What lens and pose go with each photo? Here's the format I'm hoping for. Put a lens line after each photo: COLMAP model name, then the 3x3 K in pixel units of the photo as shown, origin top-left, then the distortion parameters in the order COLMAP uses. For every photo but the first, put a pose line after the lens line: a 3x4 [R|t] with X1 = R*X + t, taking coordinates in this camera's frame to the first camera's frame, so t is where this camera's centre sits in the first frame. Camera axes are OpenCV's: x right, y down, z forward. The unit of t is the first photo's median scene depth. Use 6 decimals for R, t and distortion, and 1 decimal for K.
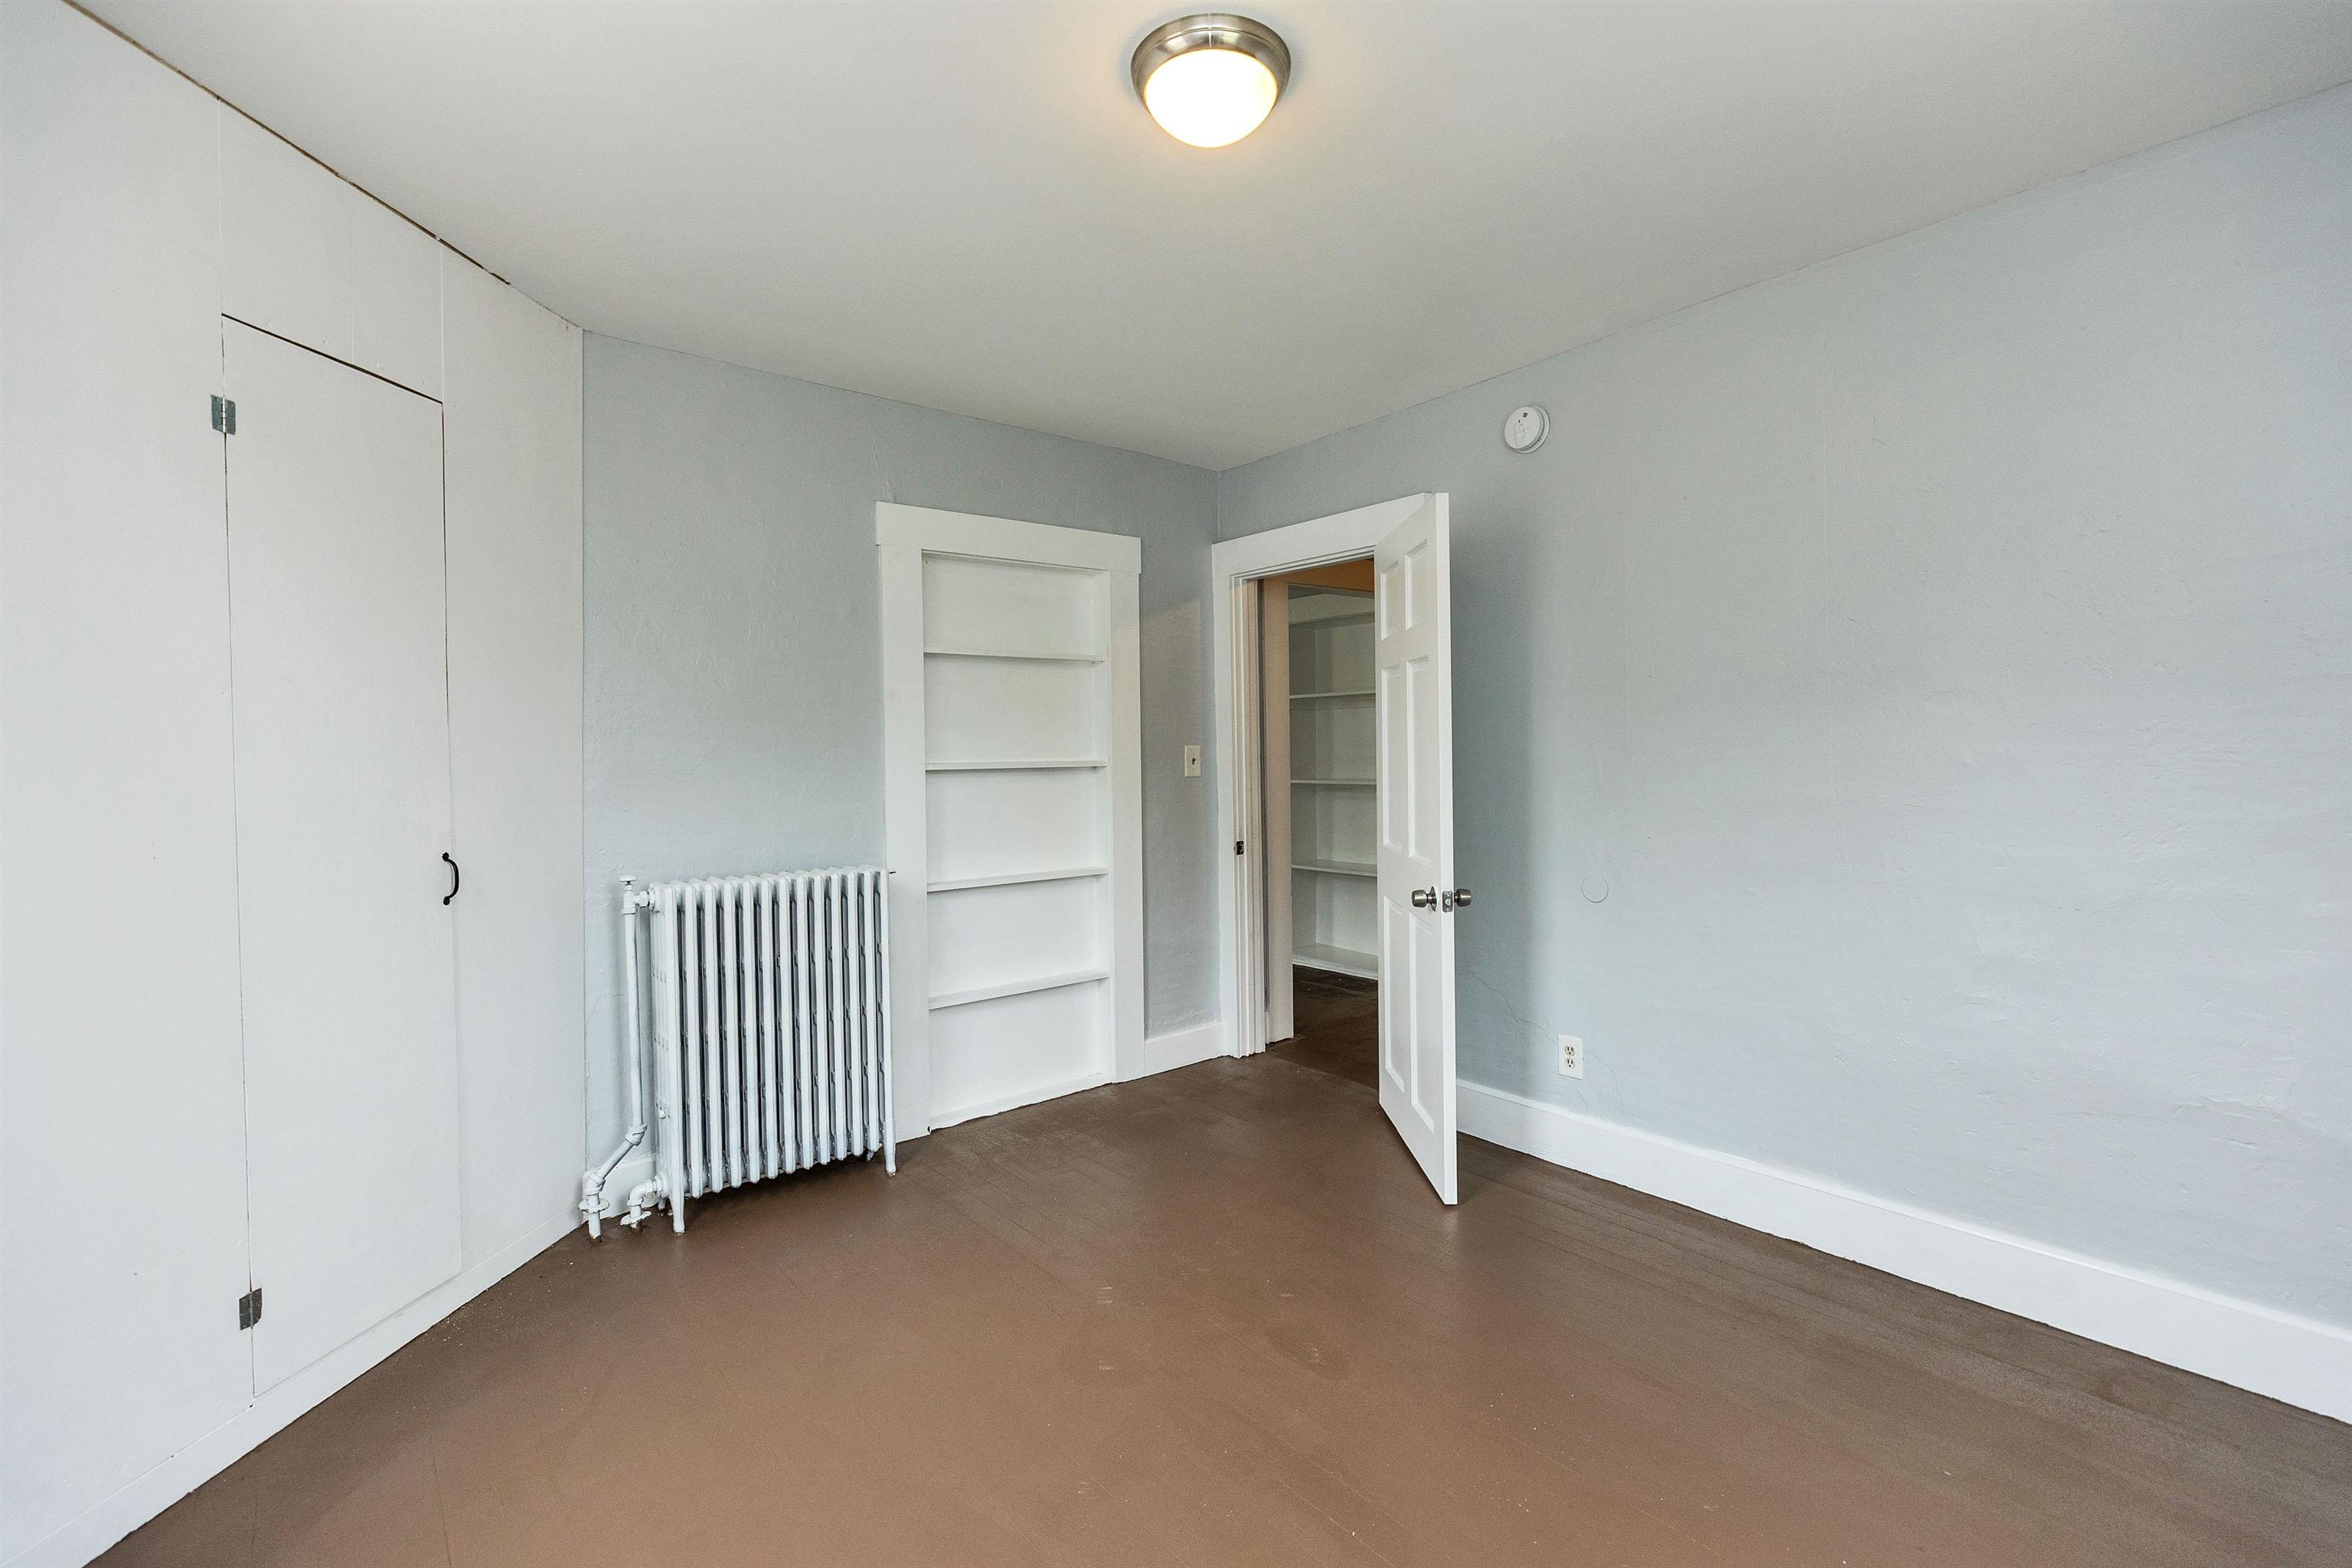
lens RADIAL K [[1057.8, 0, 1176.0], [0, 1057.8, 784.0], [0, 0, 1]] dist [0.005150, -0.000308]
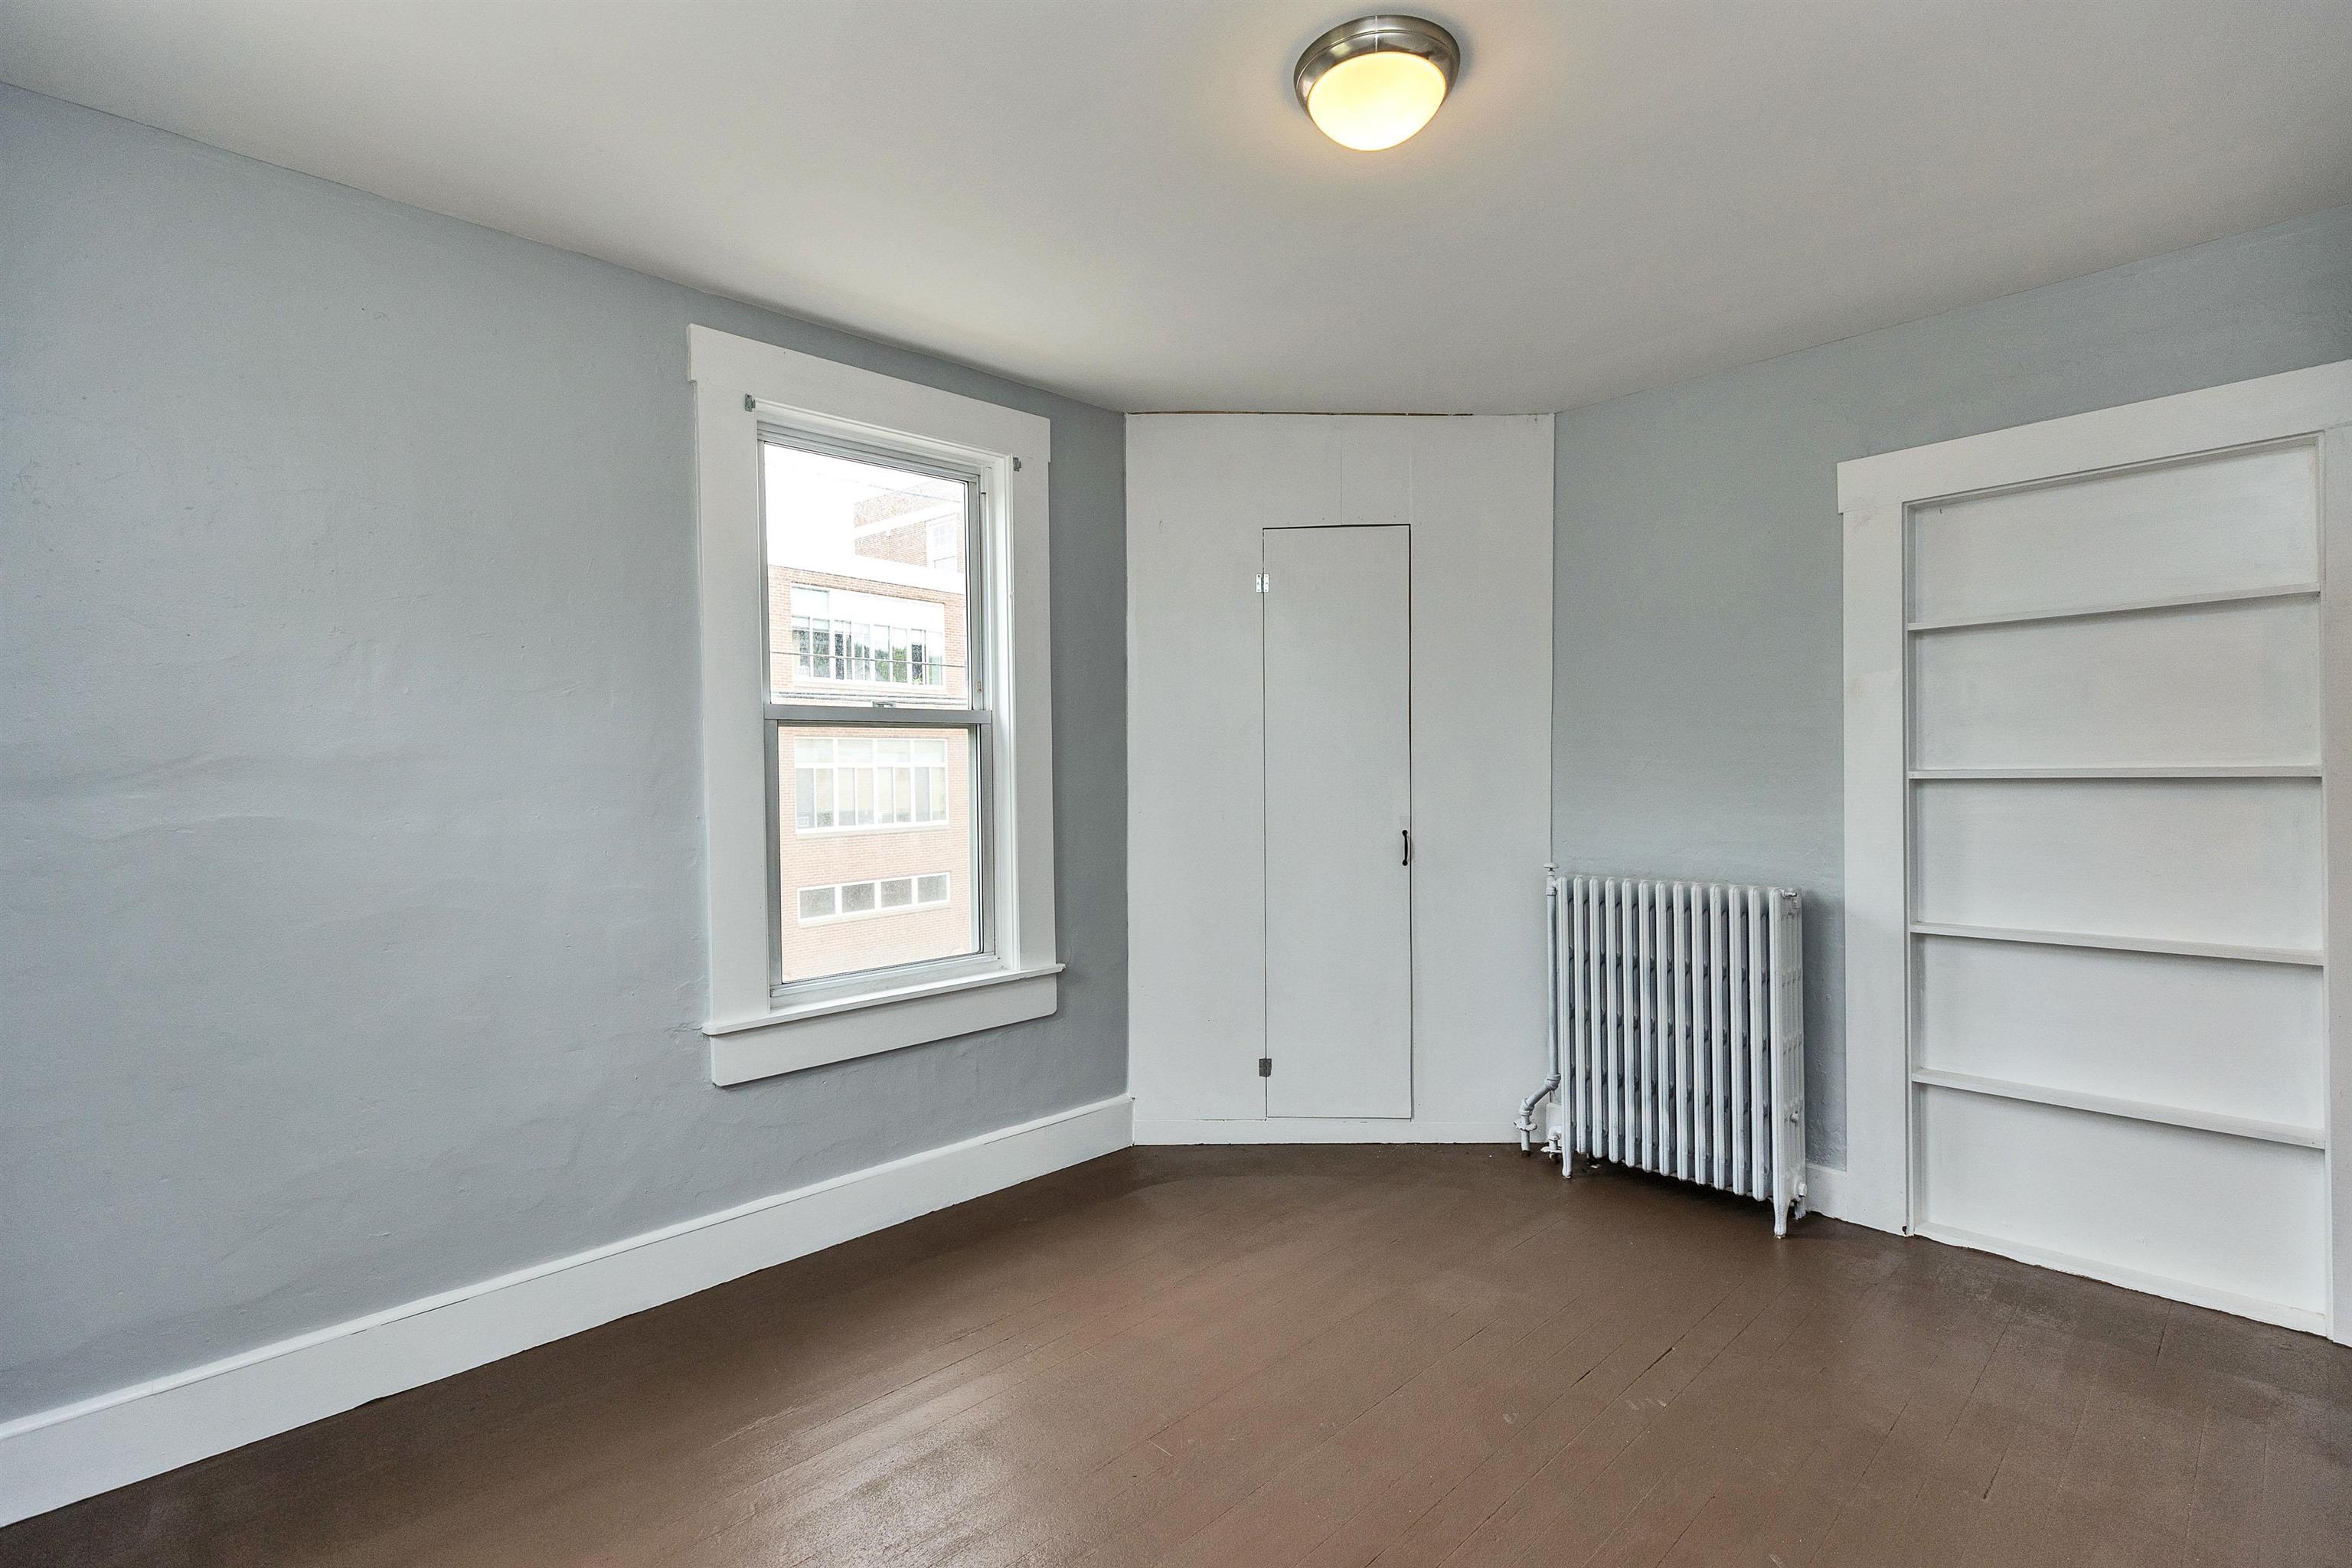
lens RADIAL K [[1044.9, 0, 1174.6], [0, 1044.9, 791.6], [0, 0, 1]] dist [-0.001384, -0.000204]
pose [[0.075760, 0.025108, -0.996810, 0.517482], [-0.019051, 0.999537, 0.023729, -0.011924], [0.996944, 0.017193, 0.076203, 0.401091]]
